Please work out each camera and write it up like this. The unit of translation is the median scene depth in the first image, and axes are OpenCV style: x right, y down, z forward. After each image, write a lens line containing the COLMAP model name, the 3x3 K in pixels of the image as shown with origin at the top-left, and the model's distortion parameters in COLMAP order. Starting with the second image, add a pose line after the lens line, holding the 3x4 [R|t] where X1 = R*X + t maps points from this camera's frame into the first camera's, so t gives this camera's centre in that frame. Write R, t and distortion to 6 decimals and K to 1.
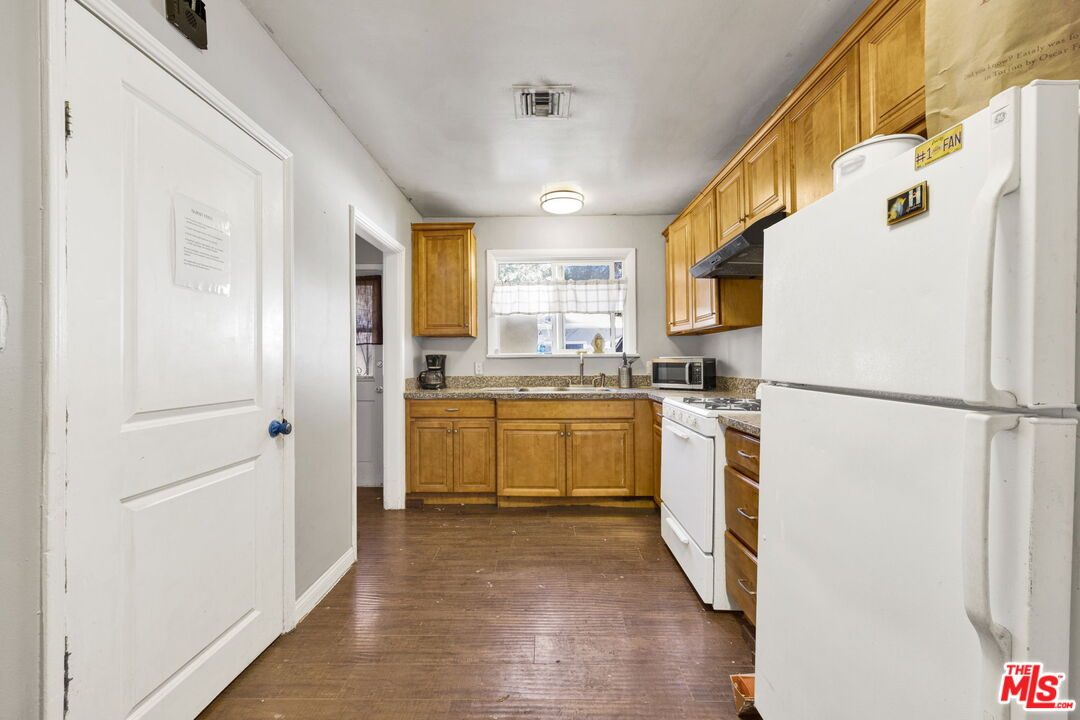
lens RADIAL K [[418.3, 0, 535.3], [0, 418.3, 360.9], [0, 0, 1]] dist [-0.002768, -0.000765]
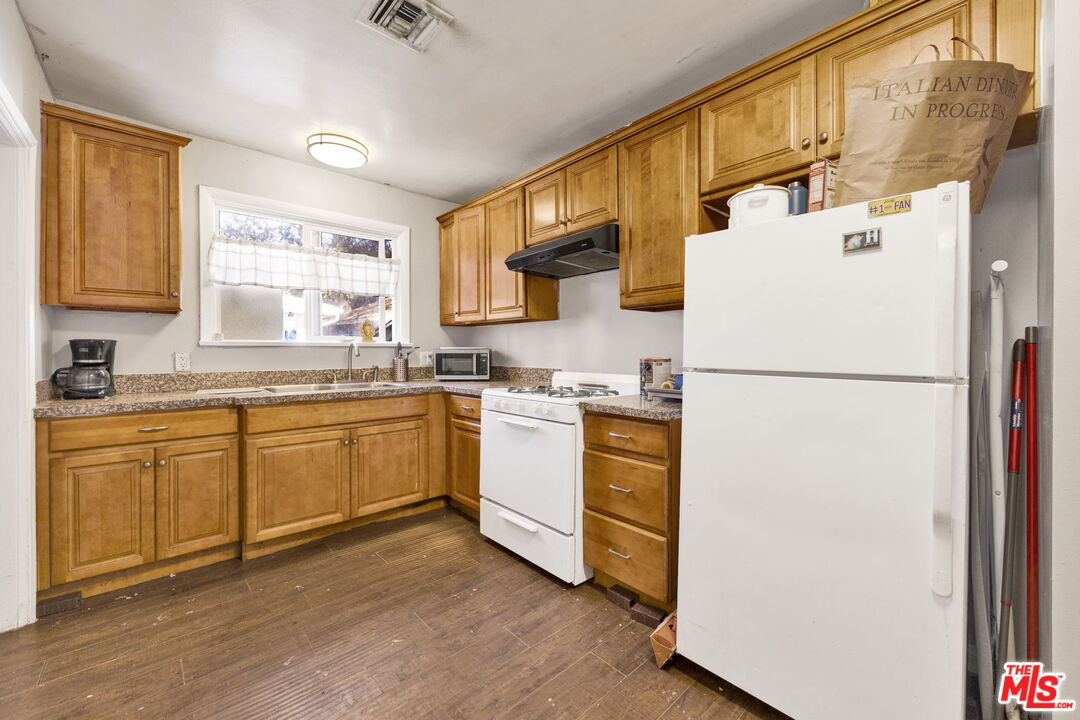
lens RADIAL K [[418.3, 0, 539.0], [0, 418.3, 354.0], [0, 0, 1]] dist [-0.002768, -0.000765]
pose [[0.733227, 0.000046, 0.679984, -0.204809], [-0.002898, 0.999991, 0.003057, 0.002259], [-0.679978, -0.004212, 0.733220, 0.163327]]
